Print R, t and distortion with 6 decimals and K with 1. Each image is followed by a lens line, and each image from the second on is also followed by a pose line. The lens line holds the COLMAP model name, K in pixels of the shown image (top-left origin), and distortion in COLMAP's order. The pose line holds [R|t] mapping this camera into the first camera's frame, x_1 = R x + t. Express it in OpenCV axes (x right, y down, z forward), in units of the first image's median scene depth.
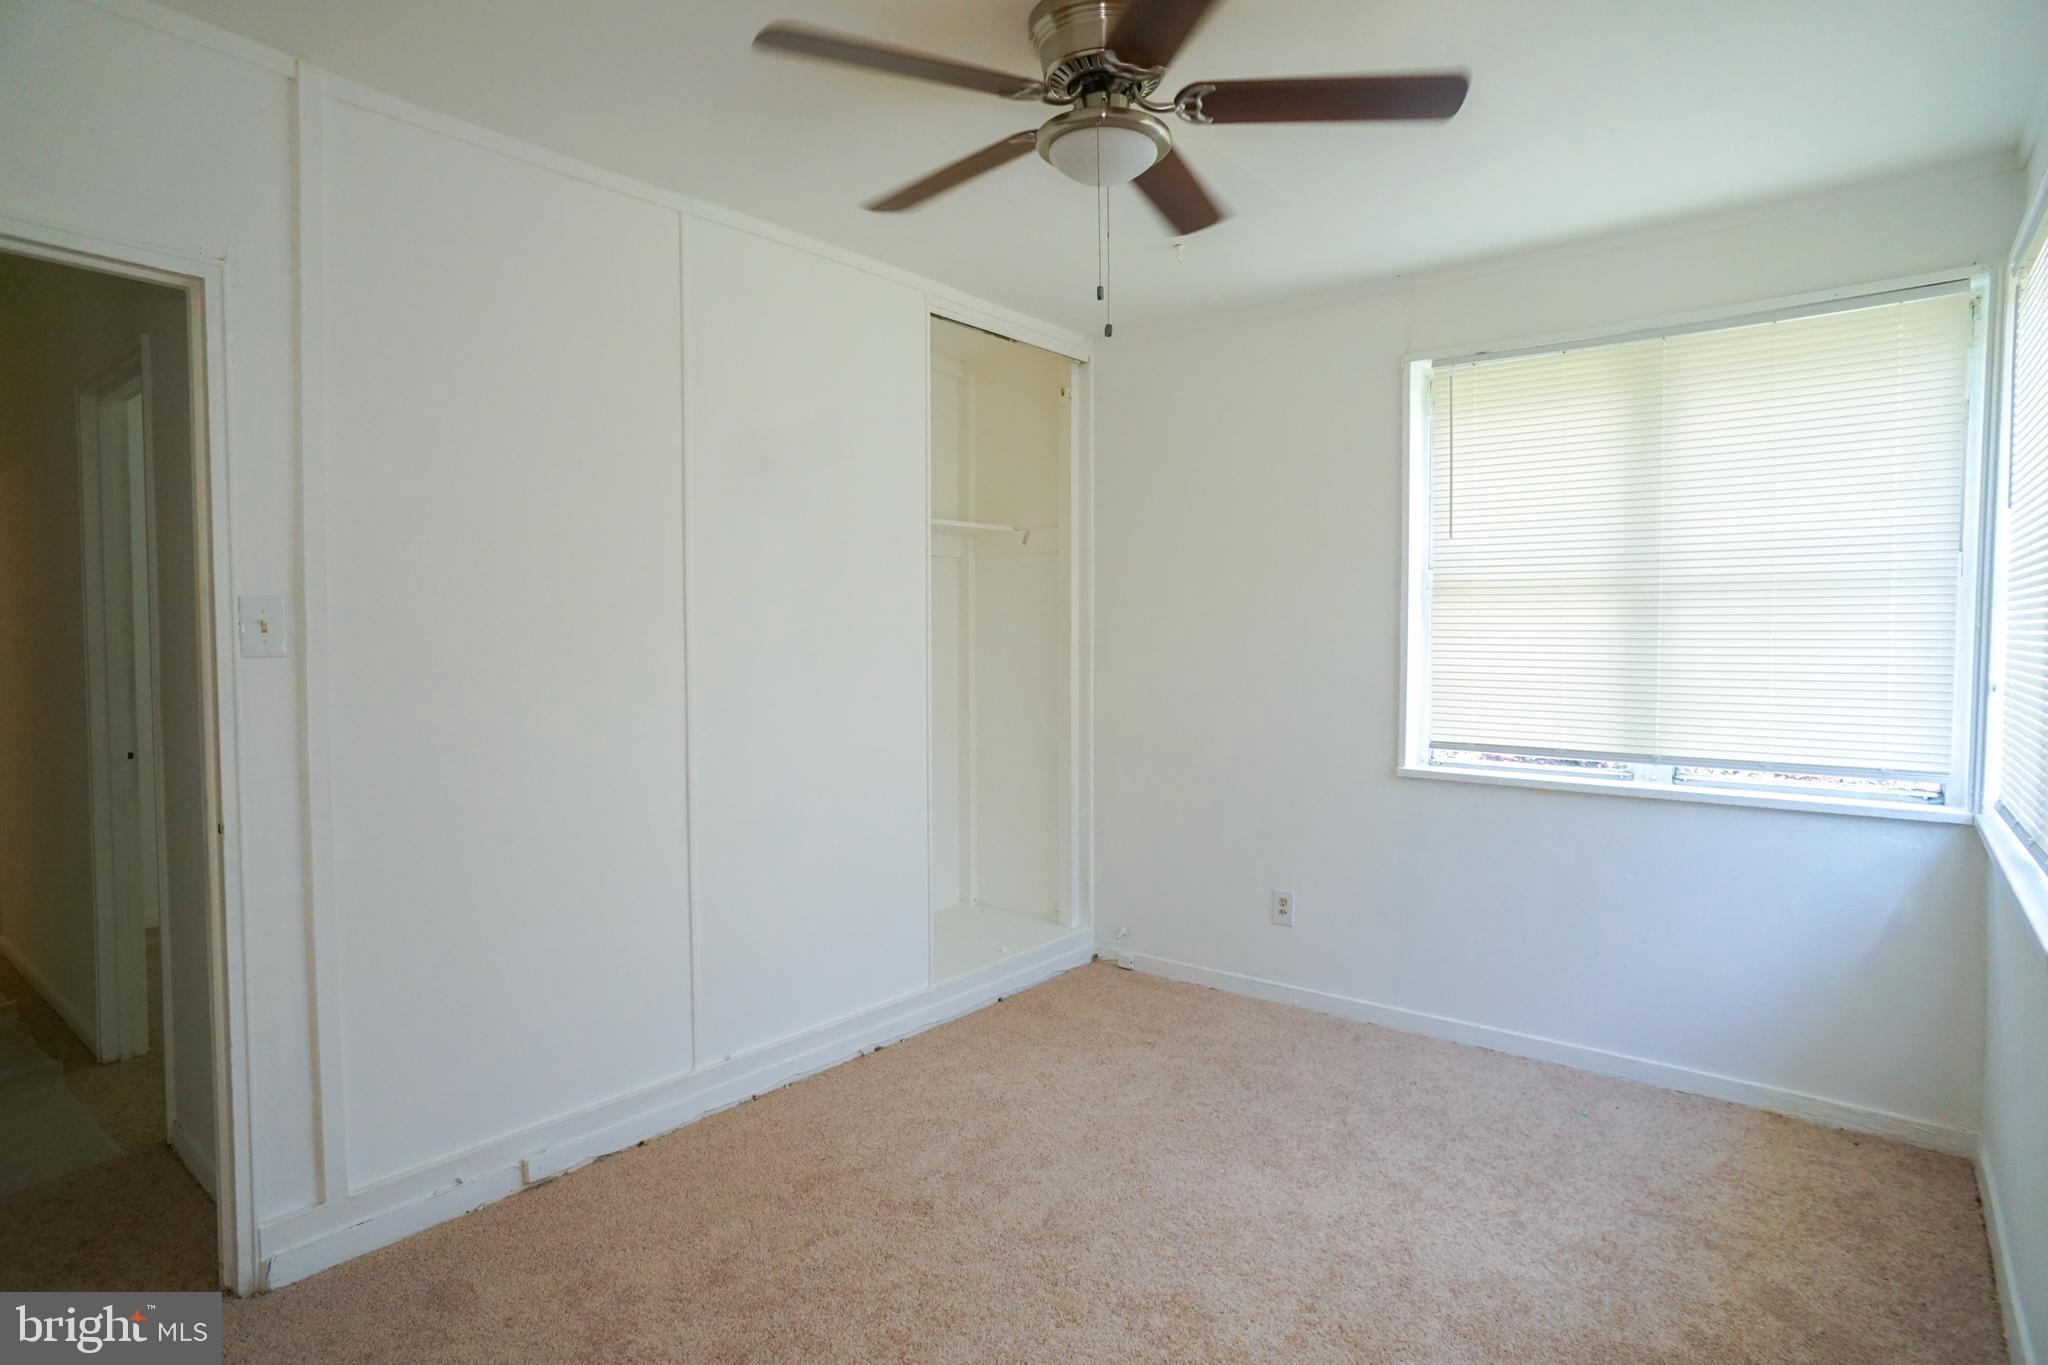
lens RADIAL K [[1108.2, 0, 1024.9], [0, 1108.2, 676.7], [0, 0, 1]] dist [-0.081496, 0.046780]
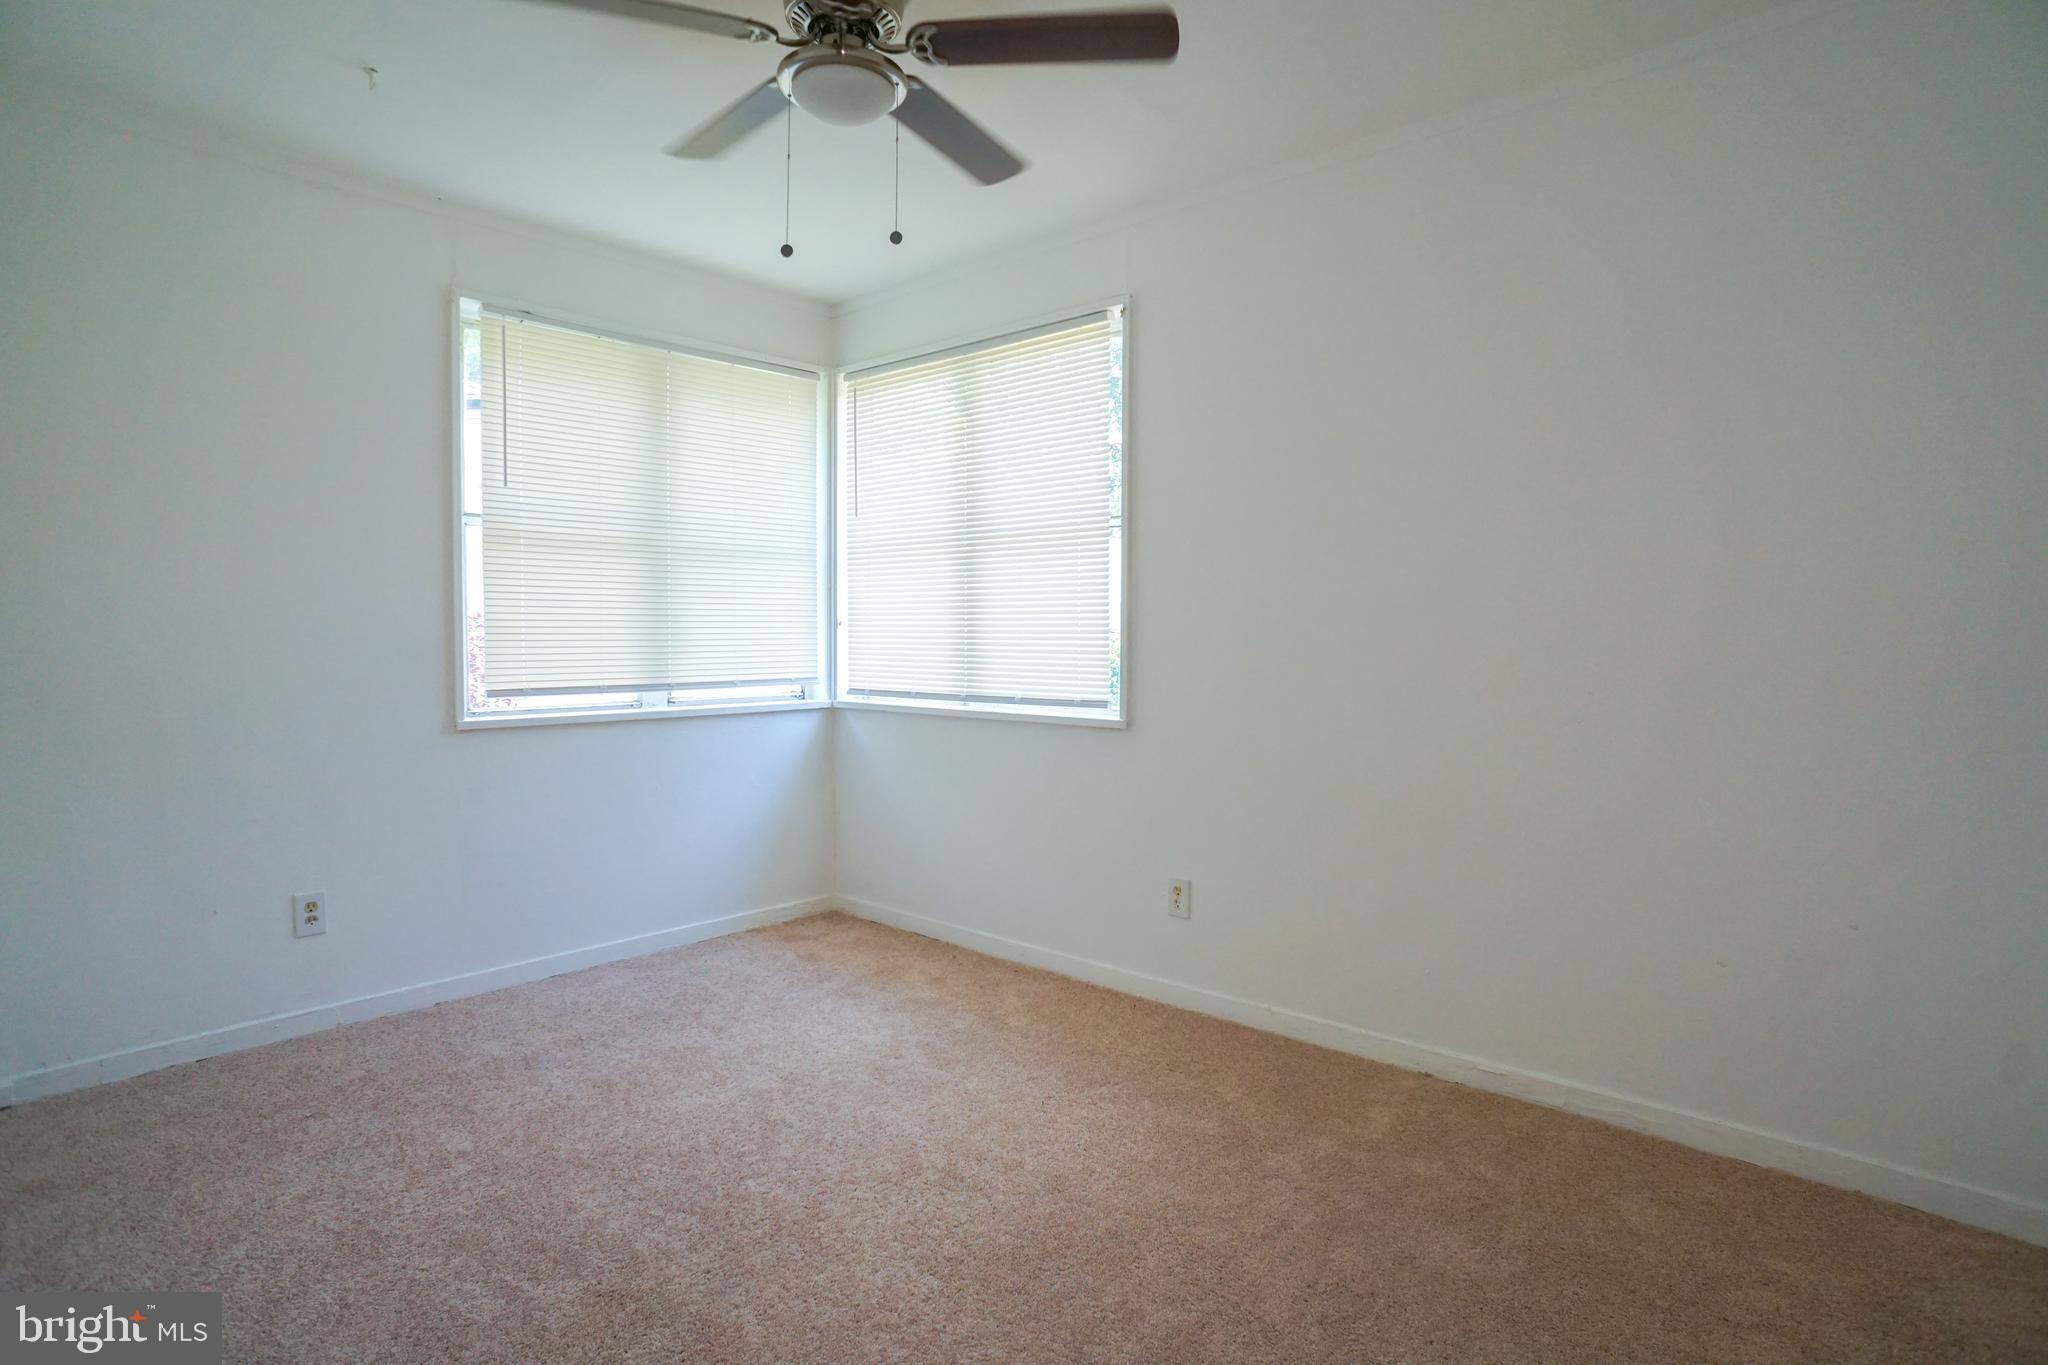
lens RADIAL K [[1096.2, 0, 1025.8], [0, 1096.2, 664.3], [0, 0, 1]] dist [0.000413, -0.000166]
pose [[0.049917, -0.034621, 0.998153, -0.658063], [0.040908, 0.998631, 0.032592, 0.025890], [-0.997915, 0.039206, 0.051265, 0.517573]]
